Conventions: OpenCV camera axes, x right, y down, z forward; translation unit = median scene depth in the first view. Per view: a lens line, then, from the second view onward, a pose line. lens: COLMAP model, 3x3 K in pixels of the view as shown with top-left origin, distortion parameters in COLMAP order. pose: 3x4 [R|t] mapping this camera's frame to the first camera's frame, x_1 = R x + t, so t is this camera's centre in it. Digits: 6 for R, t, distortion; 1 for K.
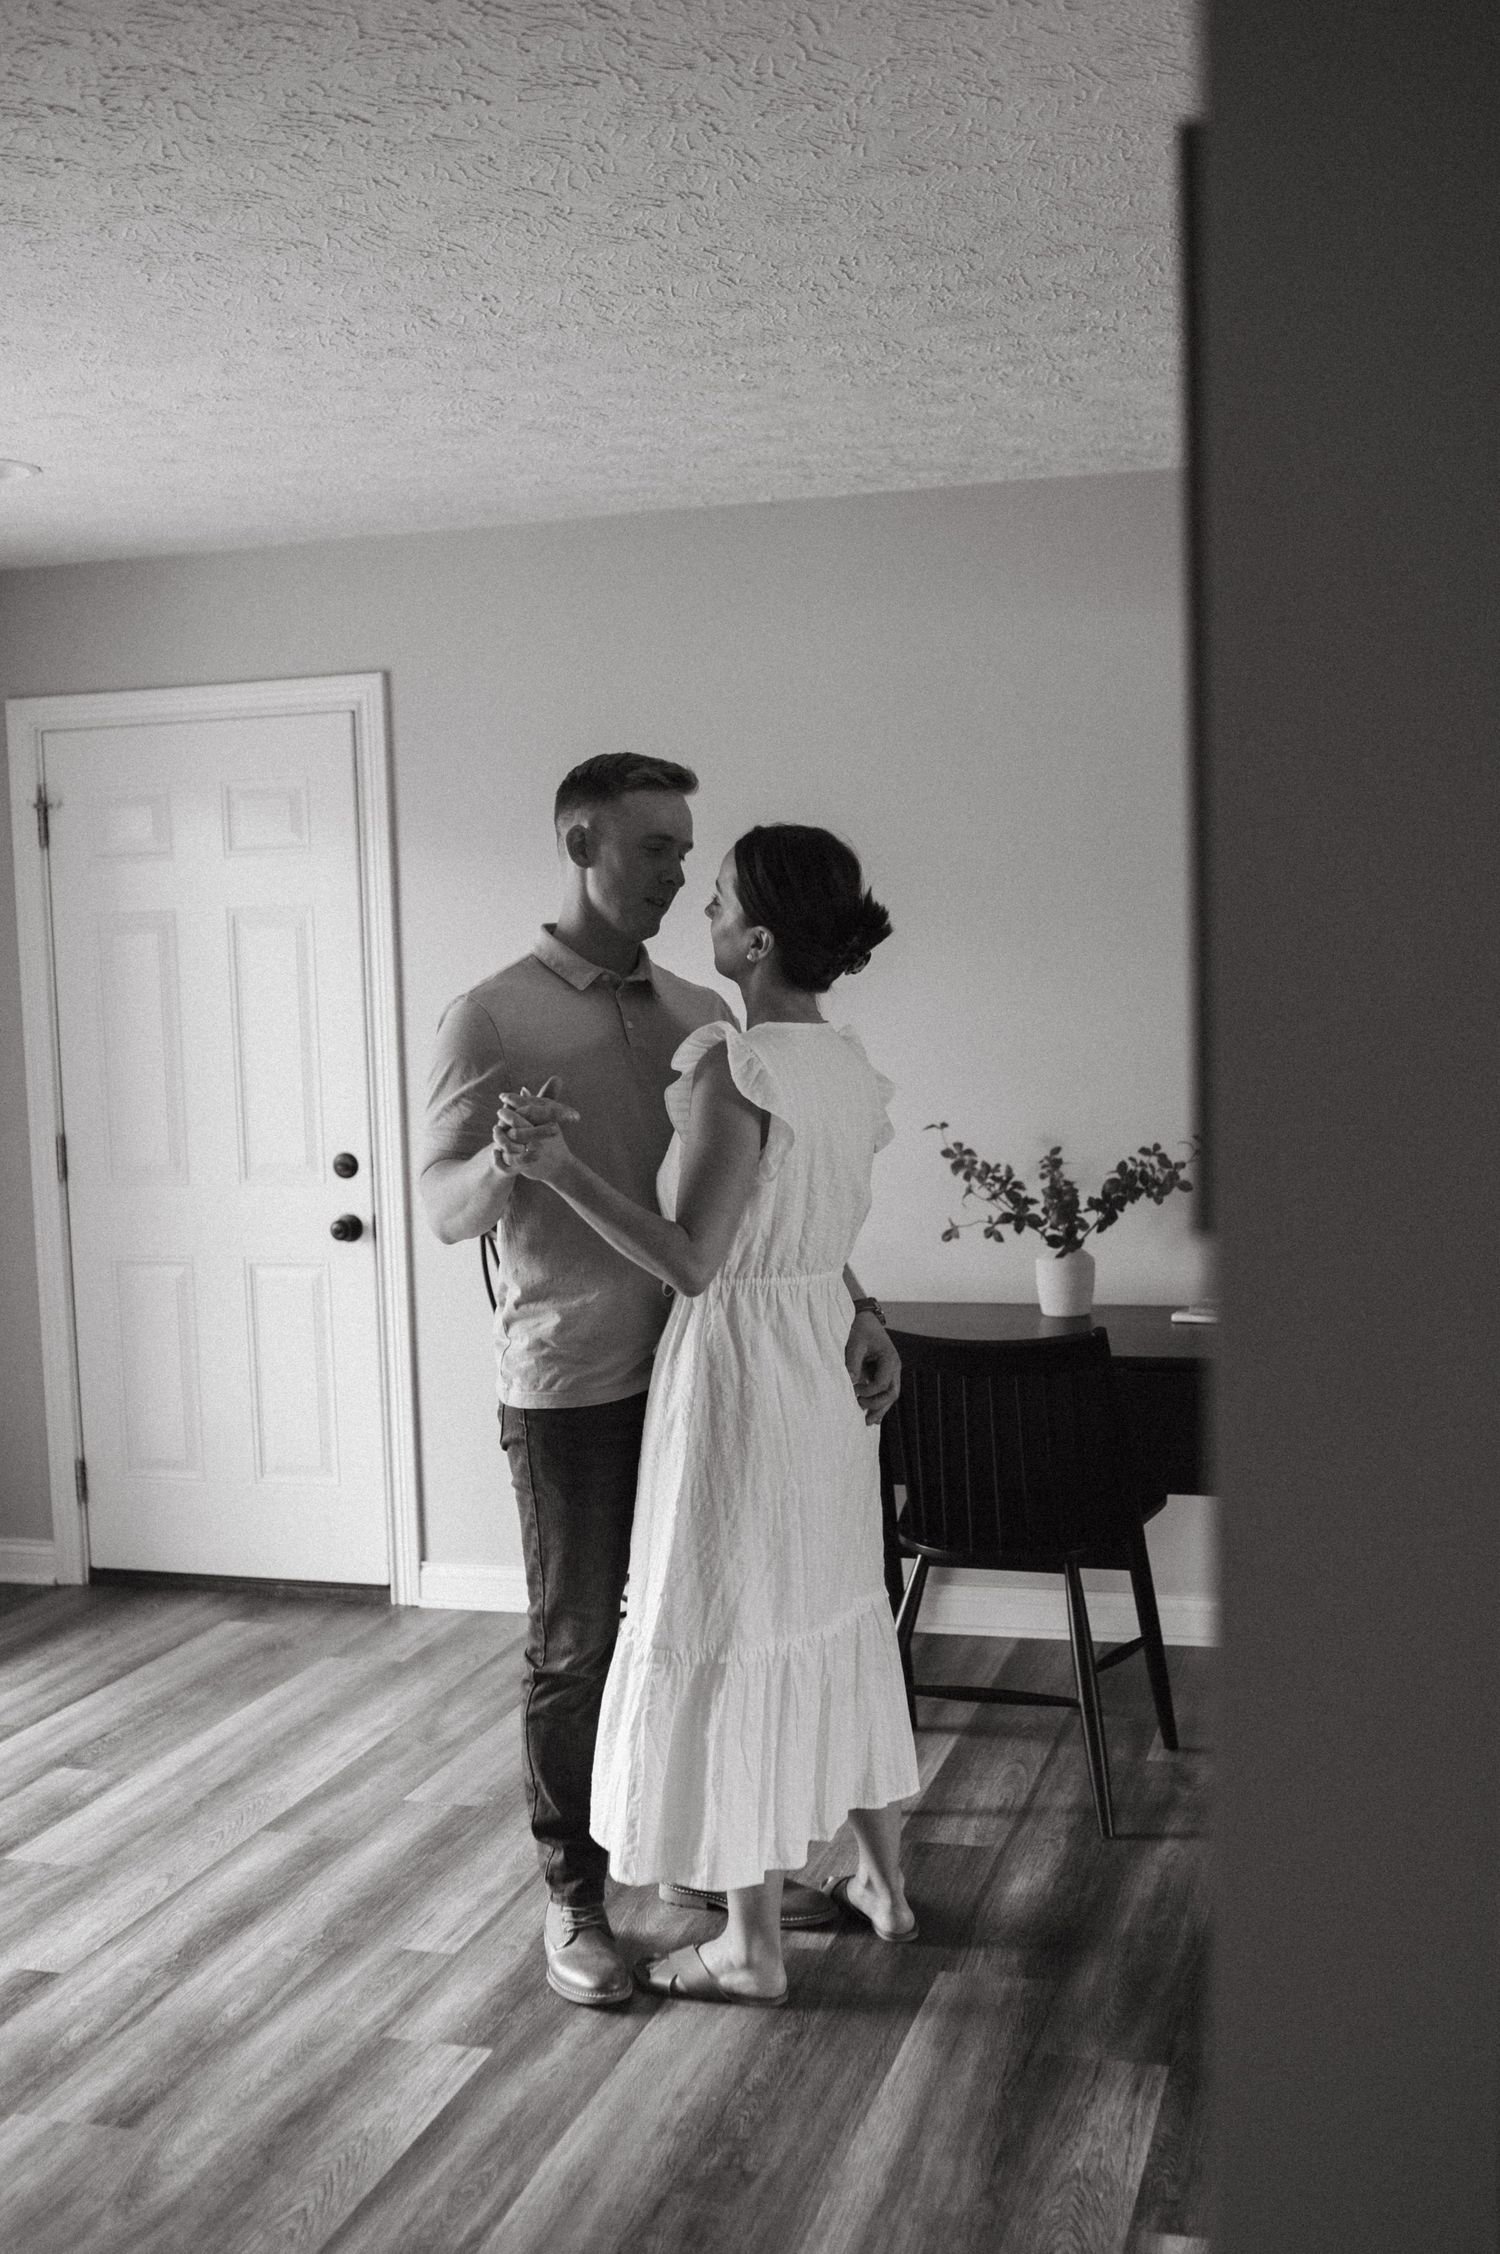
lens RADIAL K [[2618.7, 0, 749.1], [0, 2618.7, 1246.3], [0, 0, 1]] dist [-0.004423, -0.019119]
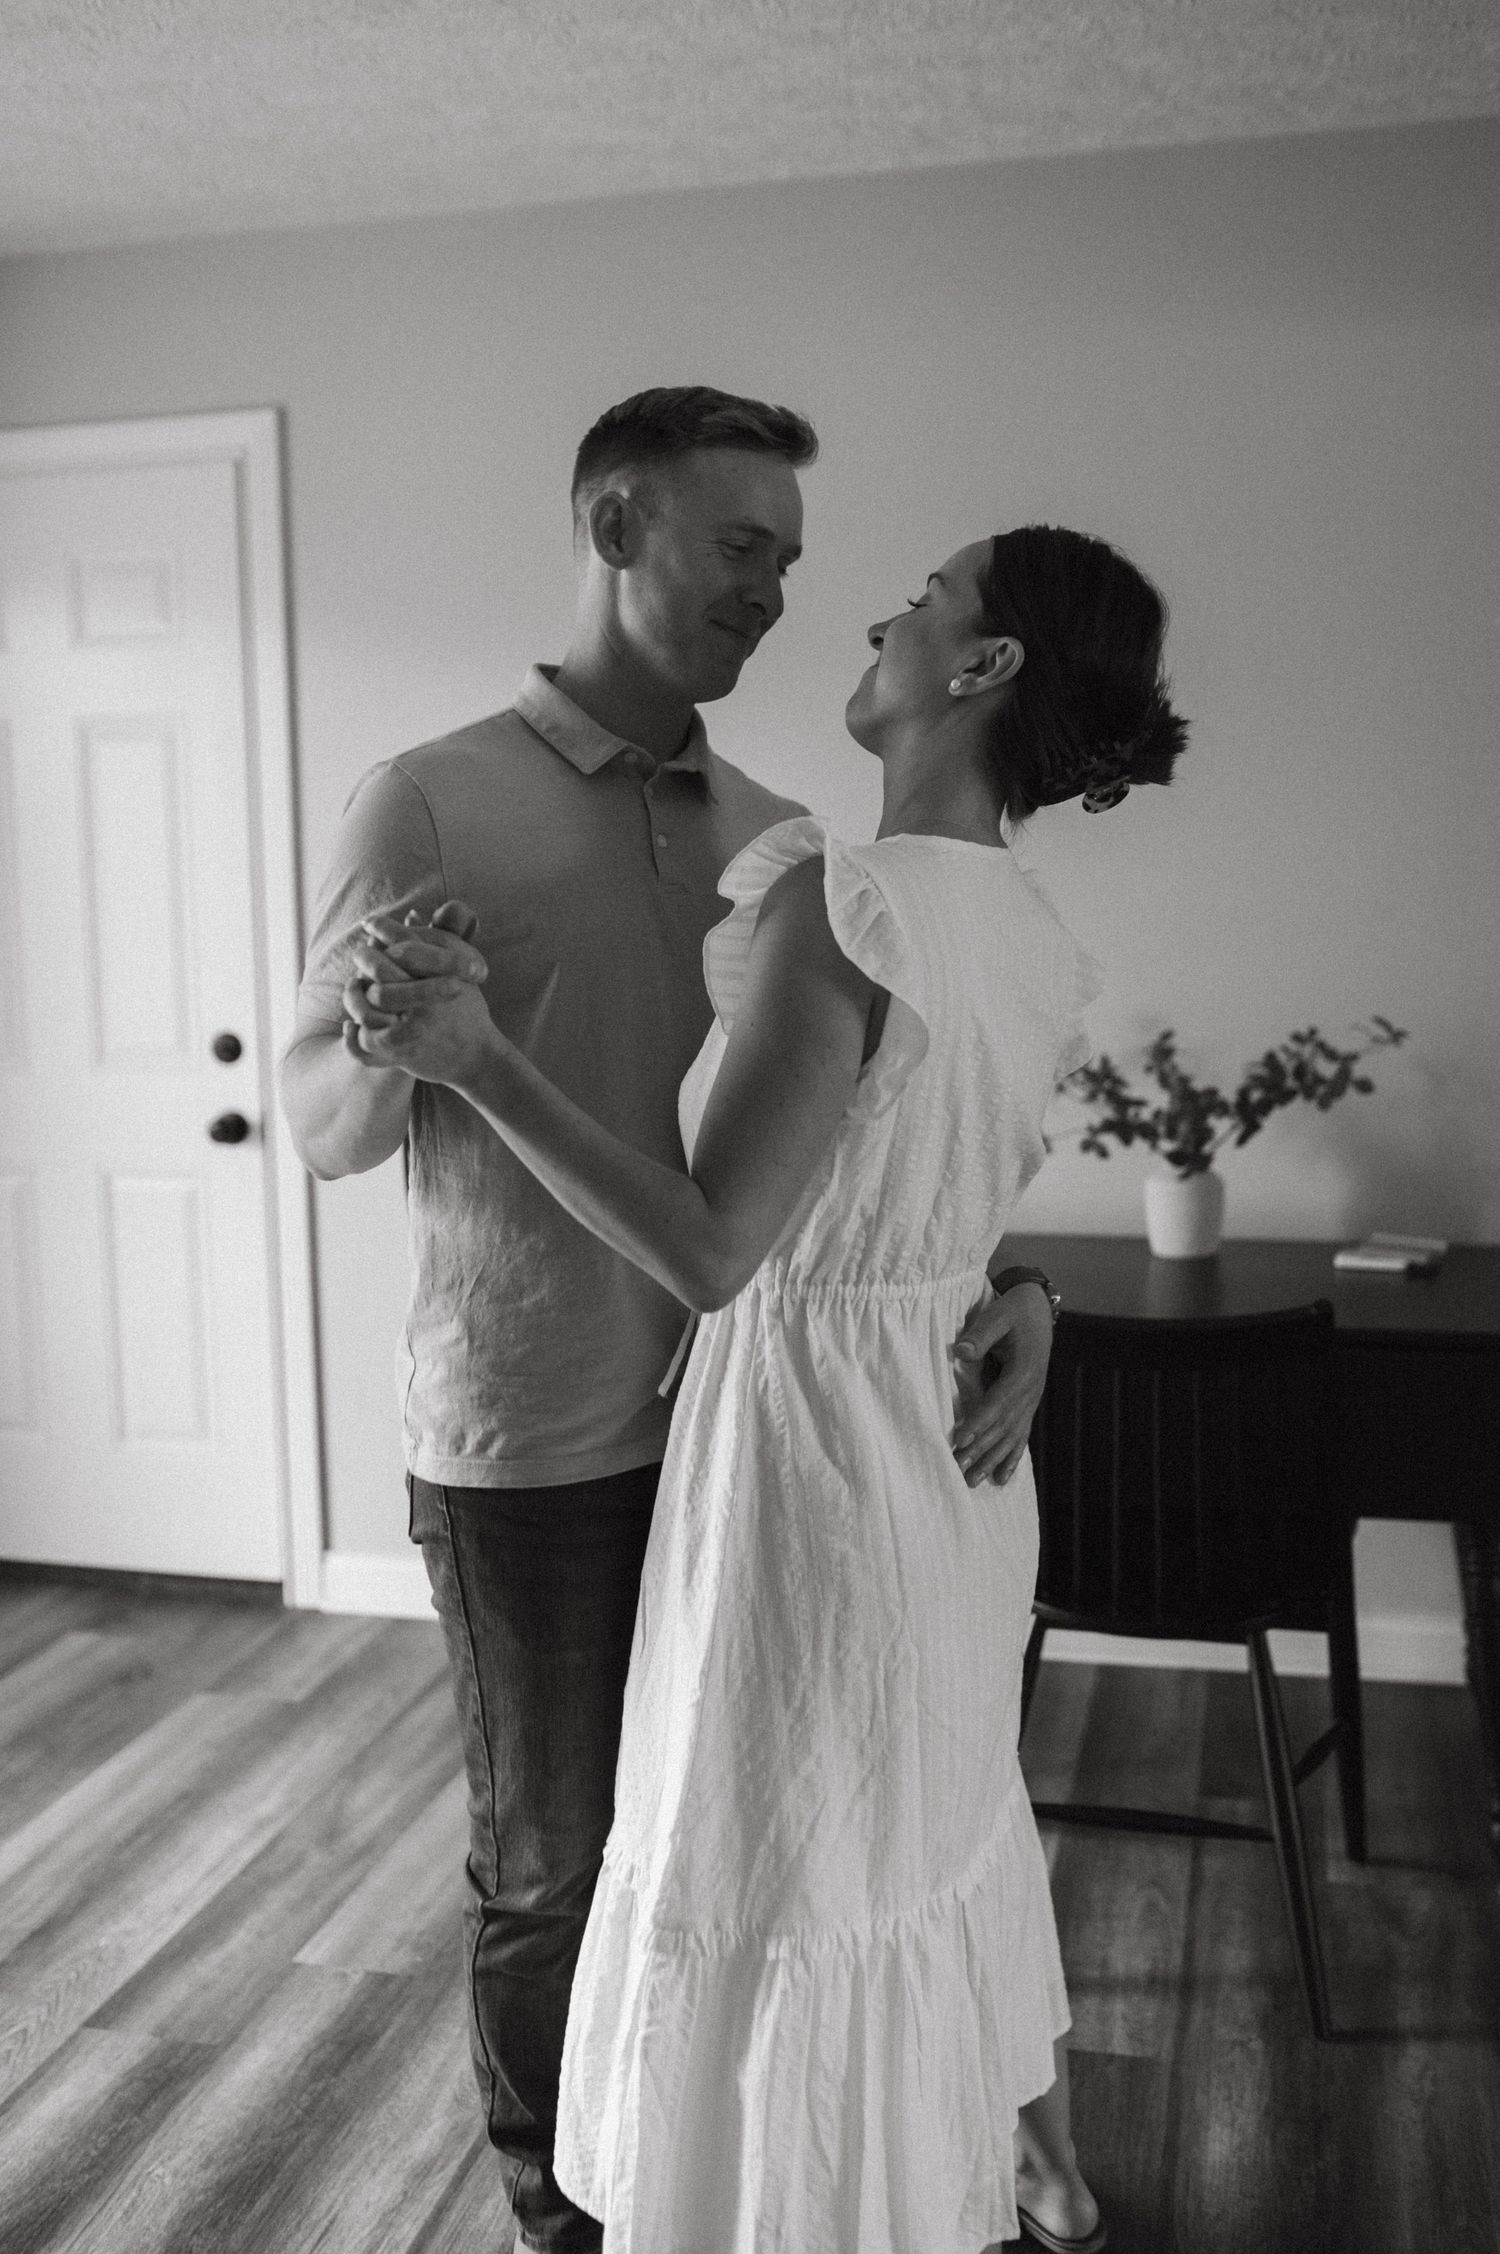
lens RADIAL K [[2330.5, 0, 750.0], [0, 2330.5, 1127.0], [0, 0, 1]] dist [-0.014903, 0.014126]
pose [[0.998642, 0.003689, 0.051972, -0.043385], [-0.004081, 0.999964, 0.007448, -0.016677], [-0.051943, -0.007650, 0.998621, 0.374772]]
